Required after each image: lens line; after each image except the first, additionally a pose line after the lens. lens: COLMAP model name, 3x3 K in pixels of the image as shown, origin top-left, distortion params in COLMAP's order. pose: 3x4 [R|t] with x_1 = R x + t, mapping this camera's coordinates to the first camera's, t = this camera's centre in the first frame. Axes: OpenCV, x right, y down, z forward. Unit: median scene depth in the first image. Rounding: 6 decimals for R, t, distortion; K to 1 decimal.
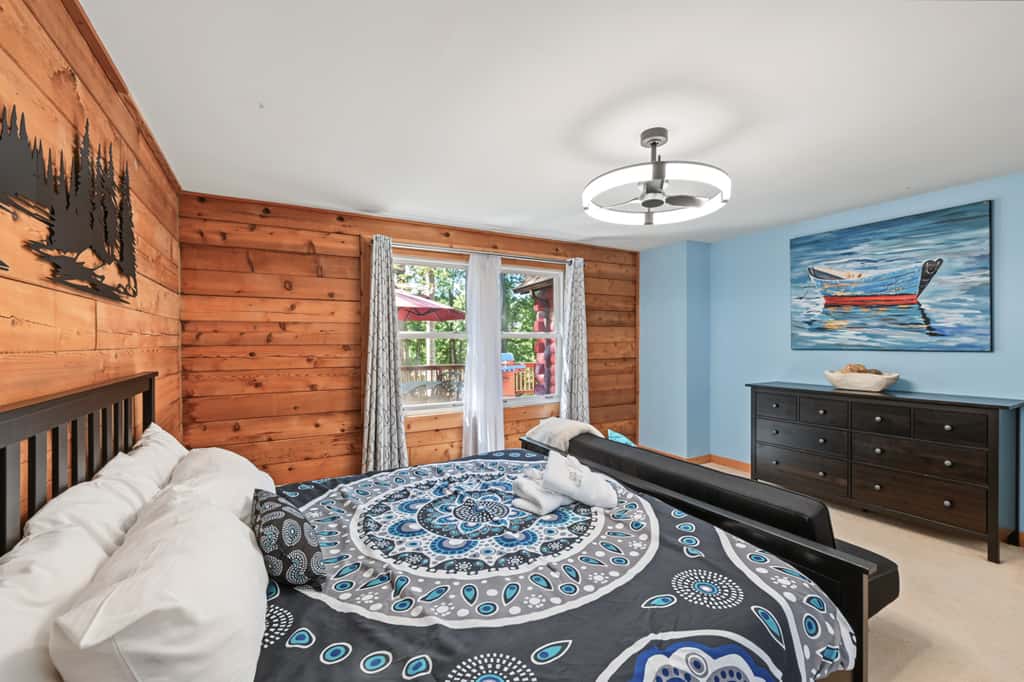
lens RADIAL K [[430.6, 0, 512.0], [0, 430.6, 341.0], [0, 0, 1]] dist [0.000810, 0.000038]
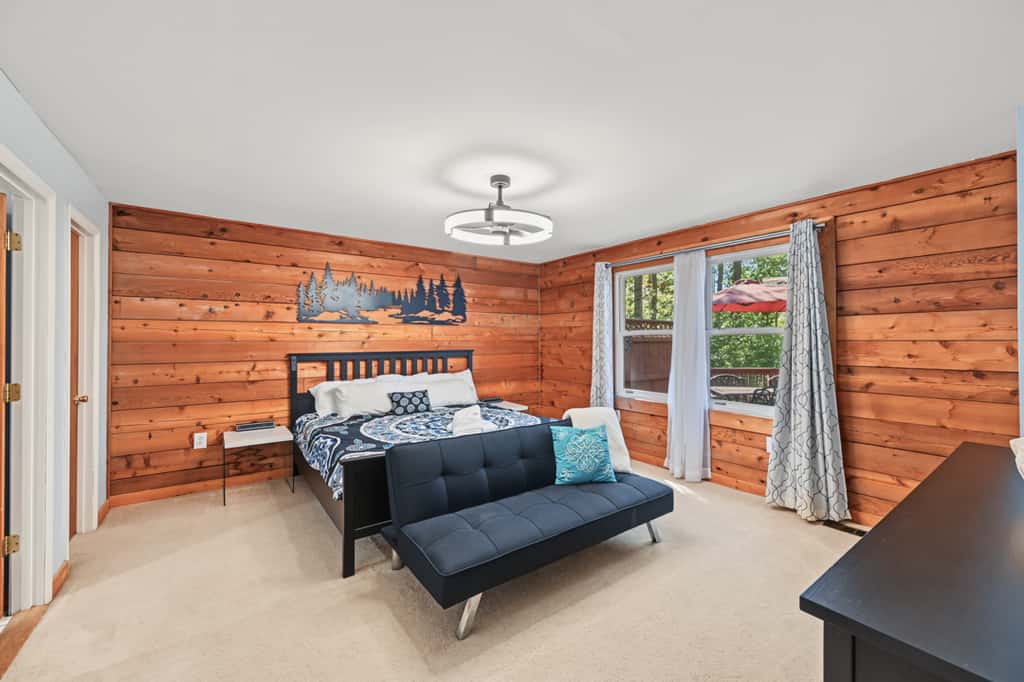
lens RADIAL K [[406.9, 0, 513.0], [0, 406.9, 340.1], [0, 0, 1]] dist [0.002648, 0.000222]
pose [[0.111327, 0.008211, -0.993750, 1.055361], [0.002993, 0.999959, 0.008598, -0.004997], [0.993779, -0.003932, 0.111298, 0.612989]]
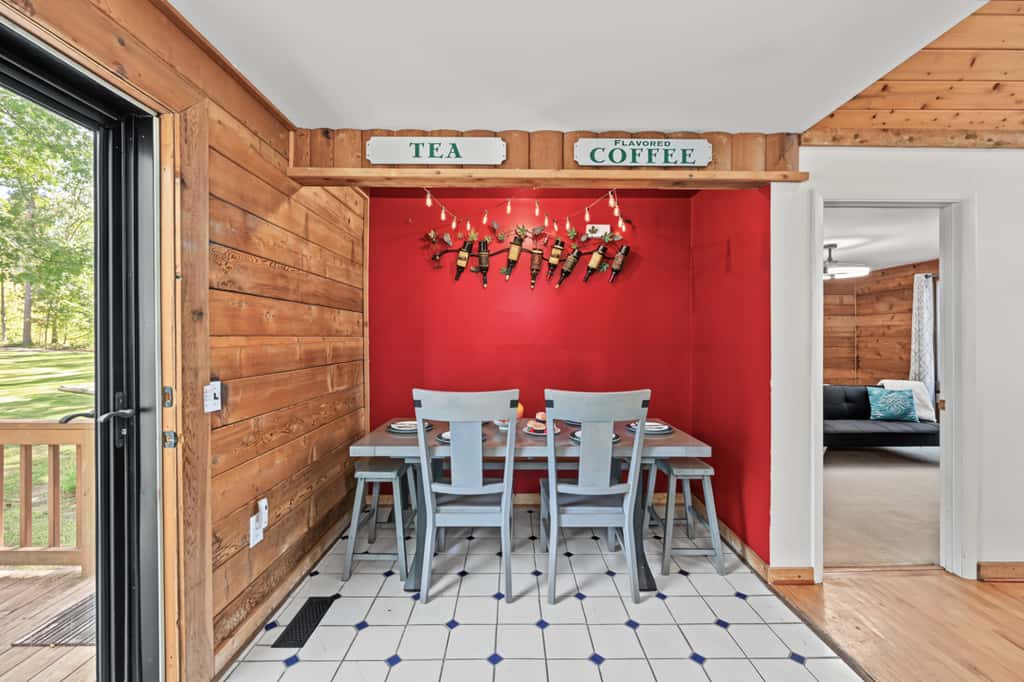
lens RADIAL K [[412.0, 0, 515.7], [0, 412.0, 337.7], [0, 0, 1]] dist [0.000549, 0.000030]
pose [[-0.483775, 0.007722, -0.875158, 2.095355], [0.005625, 0.999968, 0.005714, -0.005220], [0.875174, -0.002159, -0.483803, 0.403897]]
